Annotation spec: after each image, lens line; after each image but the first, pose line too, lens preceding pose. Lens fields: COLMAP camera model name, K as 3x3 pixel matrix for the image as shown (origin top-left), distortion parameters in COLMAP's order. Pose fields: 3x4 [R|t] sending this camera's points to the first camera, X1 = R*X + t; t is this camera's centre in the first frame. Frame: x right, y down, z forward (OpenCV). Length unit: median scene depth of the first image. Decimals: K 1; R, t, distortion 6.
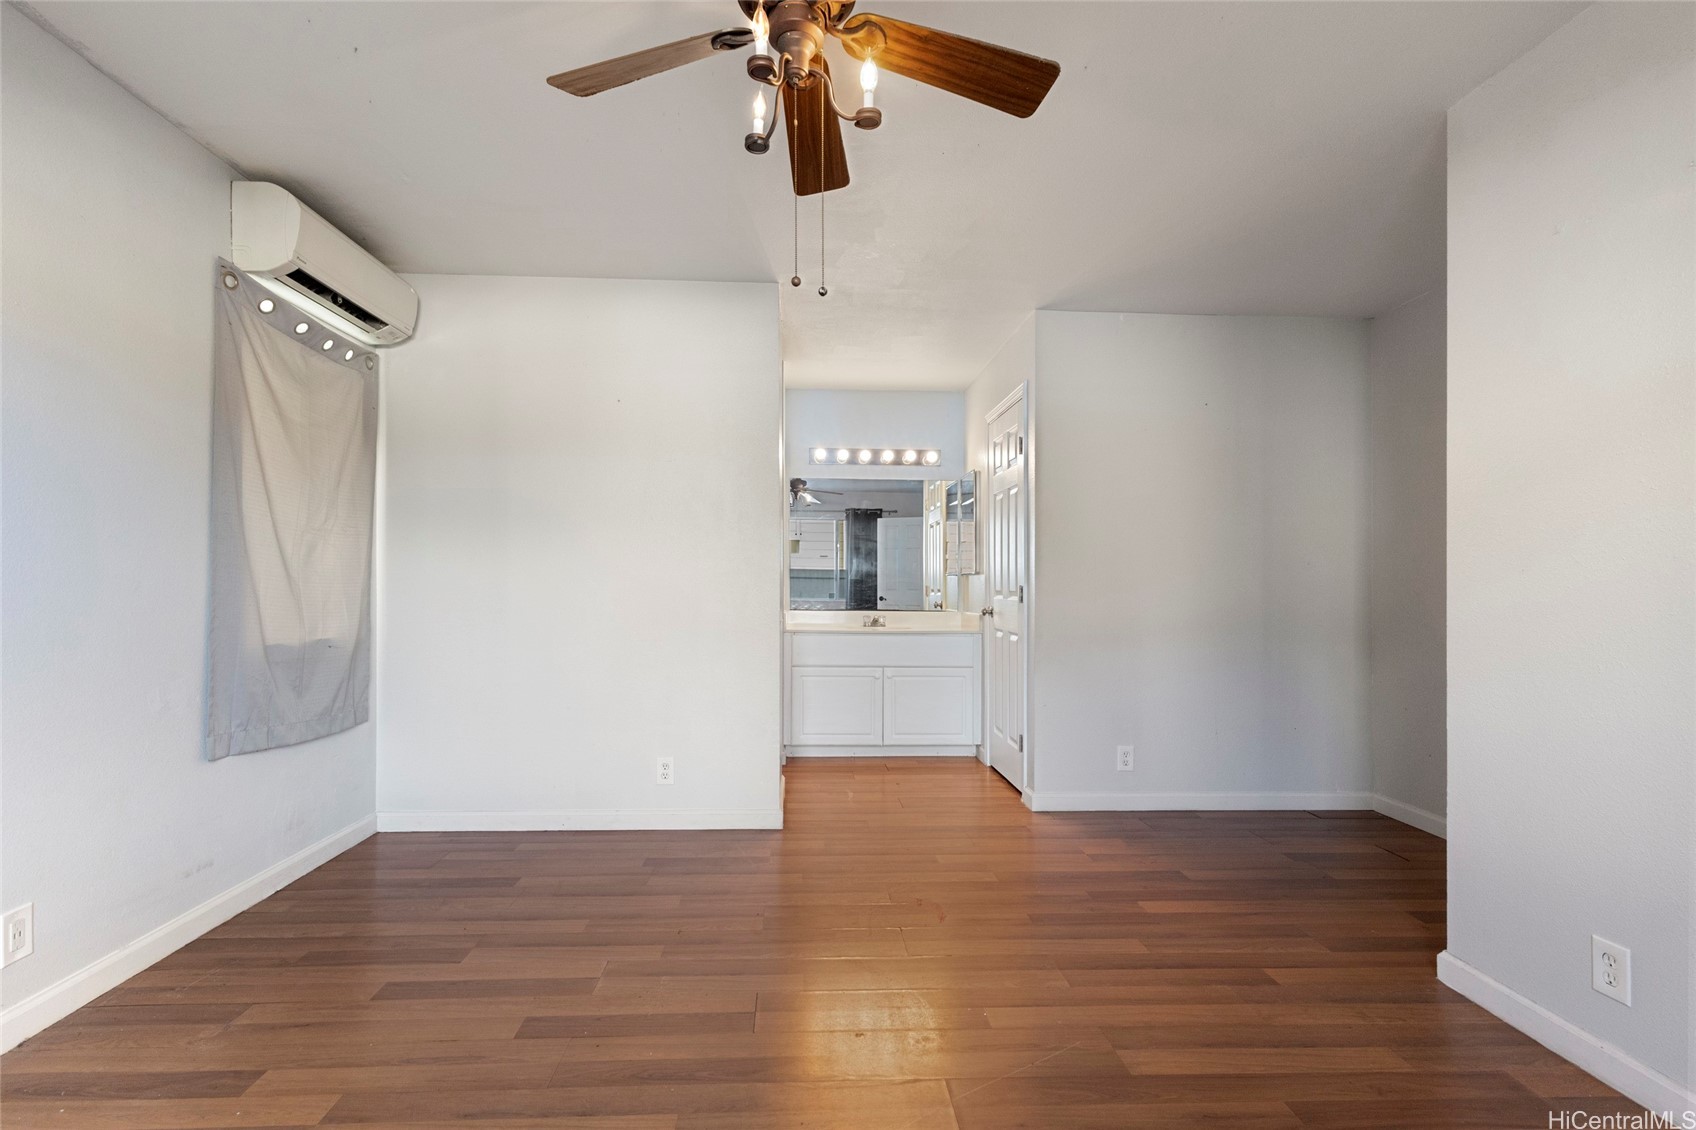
lens RADIAL K [[782.0, 0, 830.2], [0, 782.0, 585.7], [0, 0, 1]] dist [-0.000276, -0.000428]
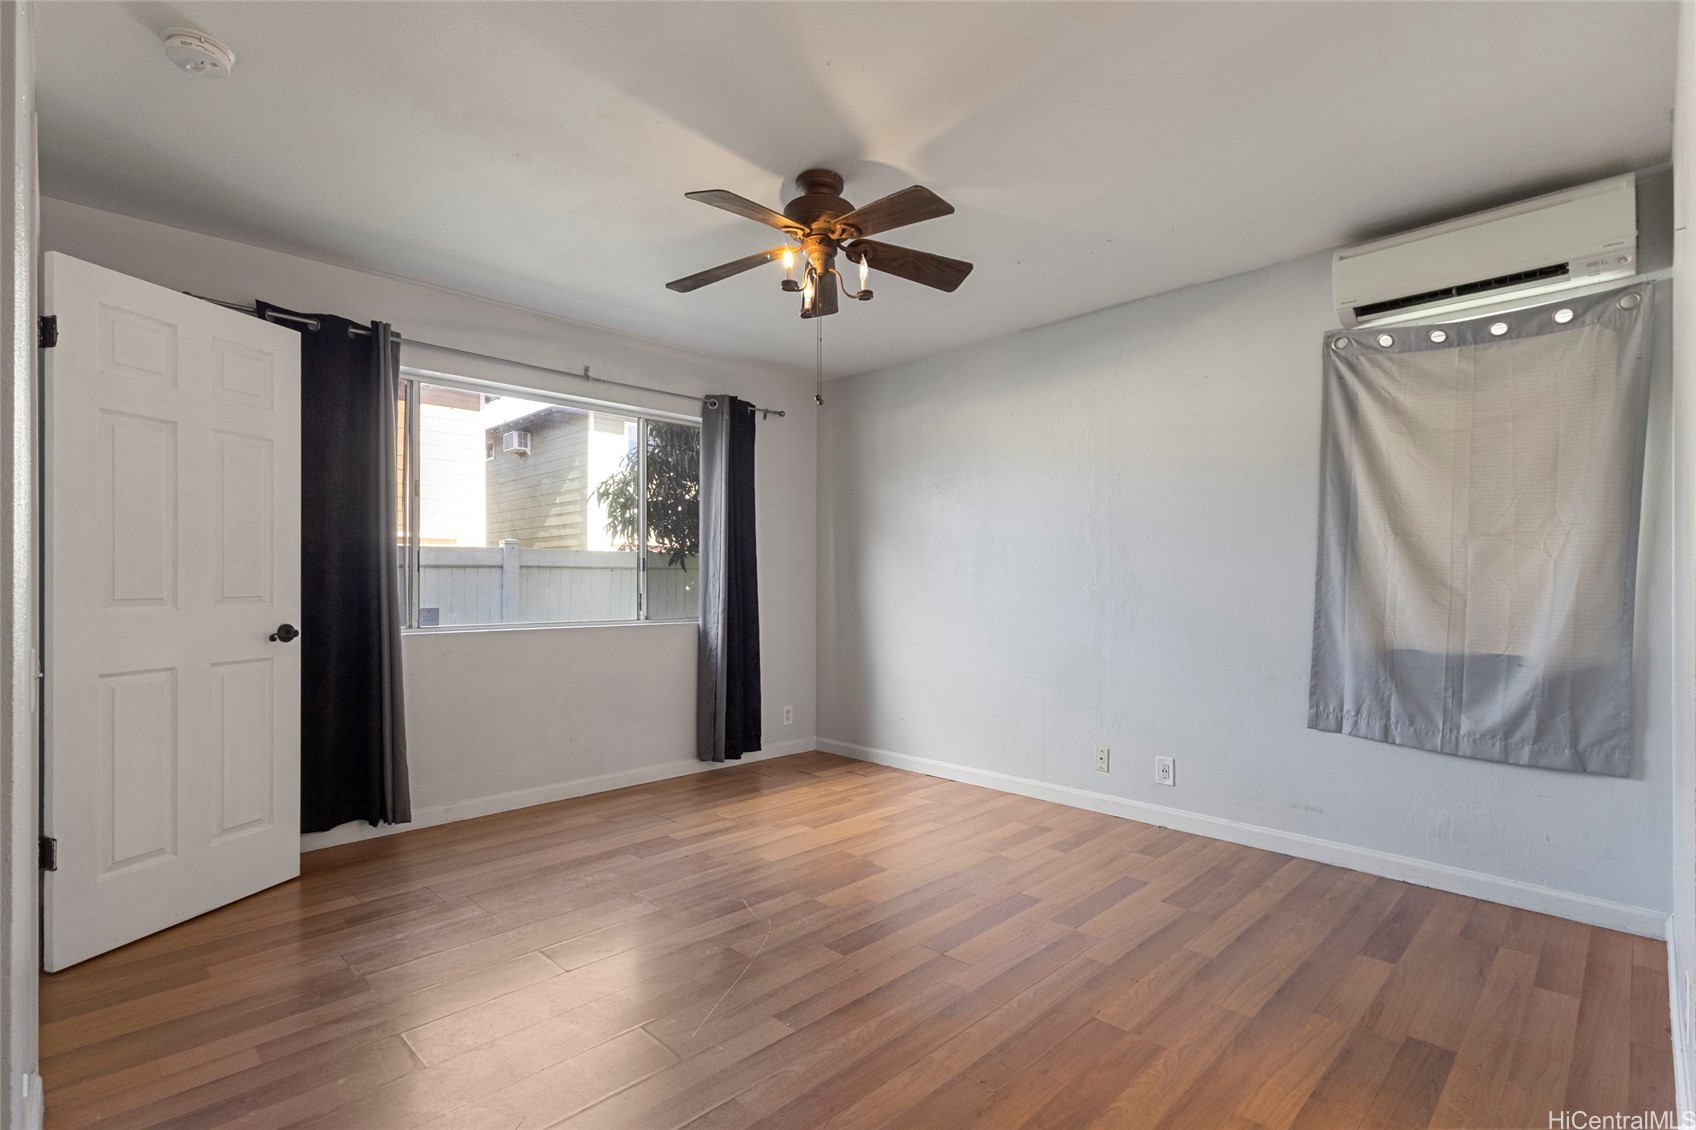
lens RADIAL K [[806.6, 0, 841.7], [0, 806.6, 576.4], [0, 0, 1]] dist [0.021876, 0.000429]
pose [[-0.735779, -0.012610, -0.677104, 0.608957], [-0.011218, 0.999916, -0.006432, -0.007556], [0.677129, 0.002863, -0.735859, 1.292732]]
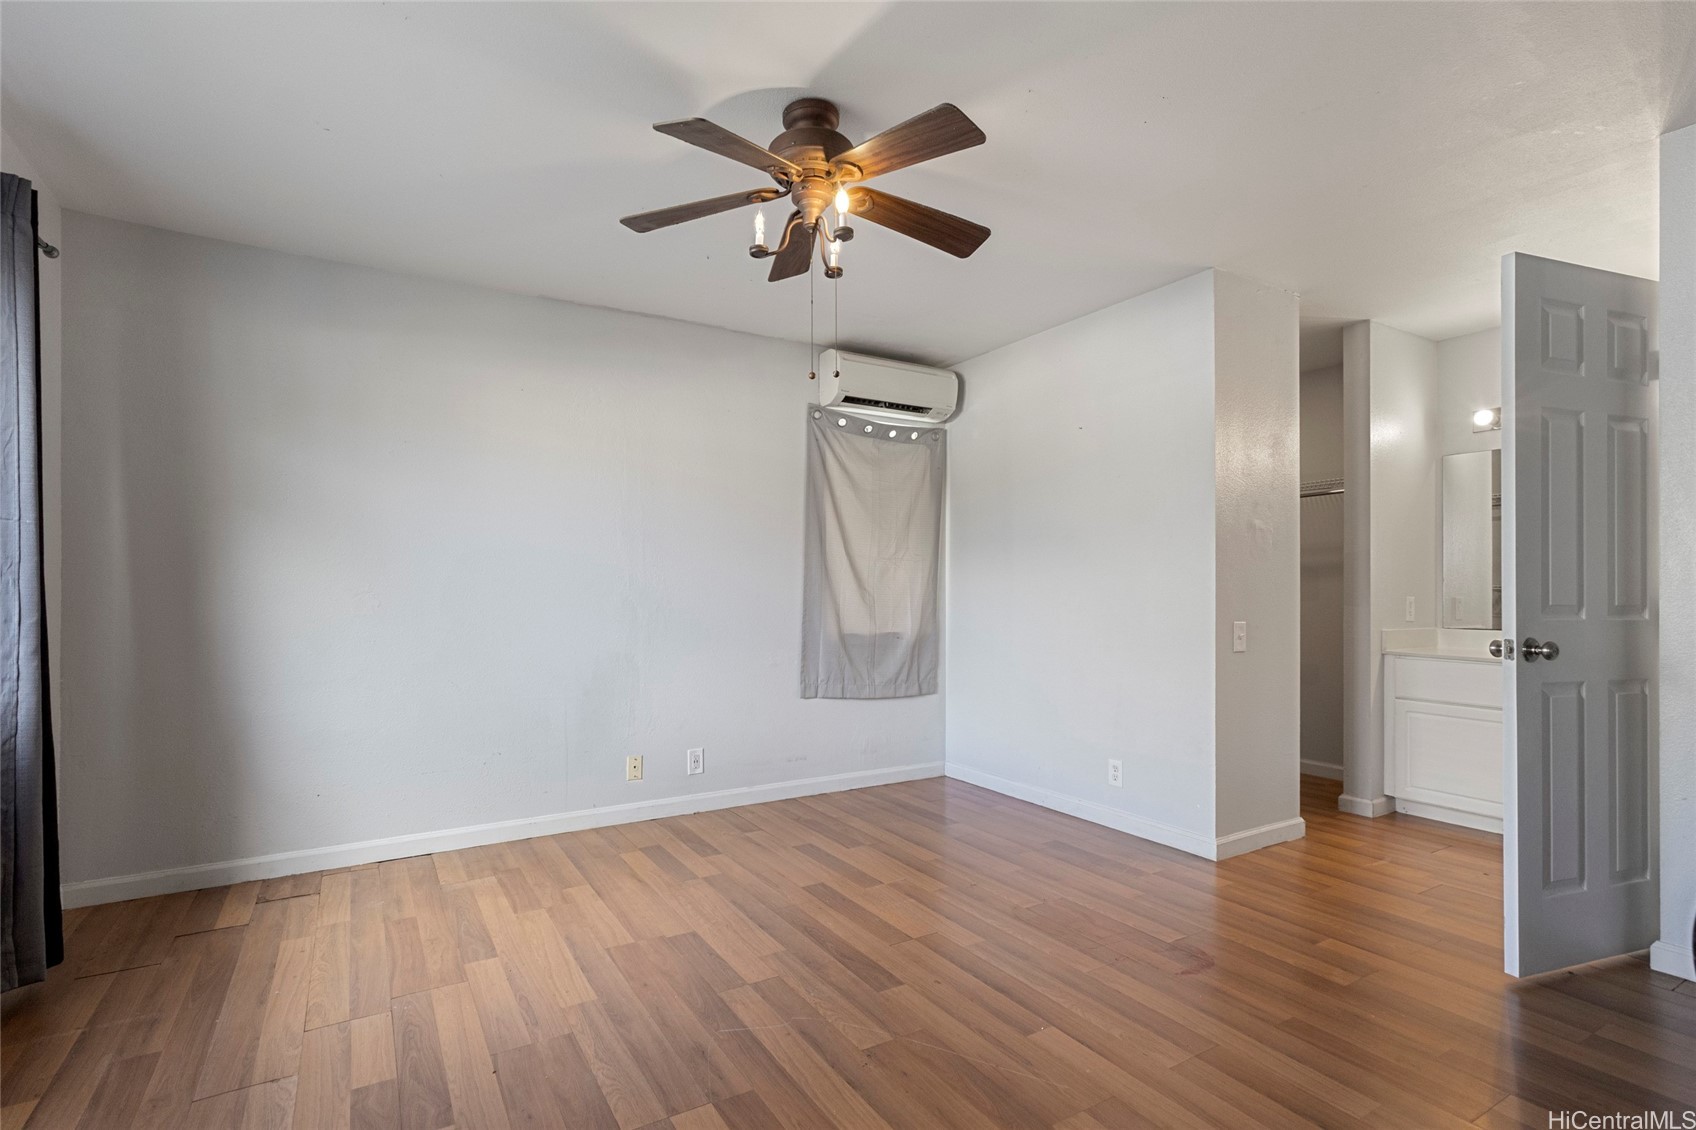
lens RADIAL K [[790.0, 0, 842.8], [0, 790.0, 591.9], [0, 0, 1]] dist [0.001613, 0.000682]
pose [[0.480543, -0.006097, -0.876950, 0.685247], [-0.001075, 0.999971, -0.007541, 0.003755], [0.876971, 0.004566, 0.480522, 0.214444]]
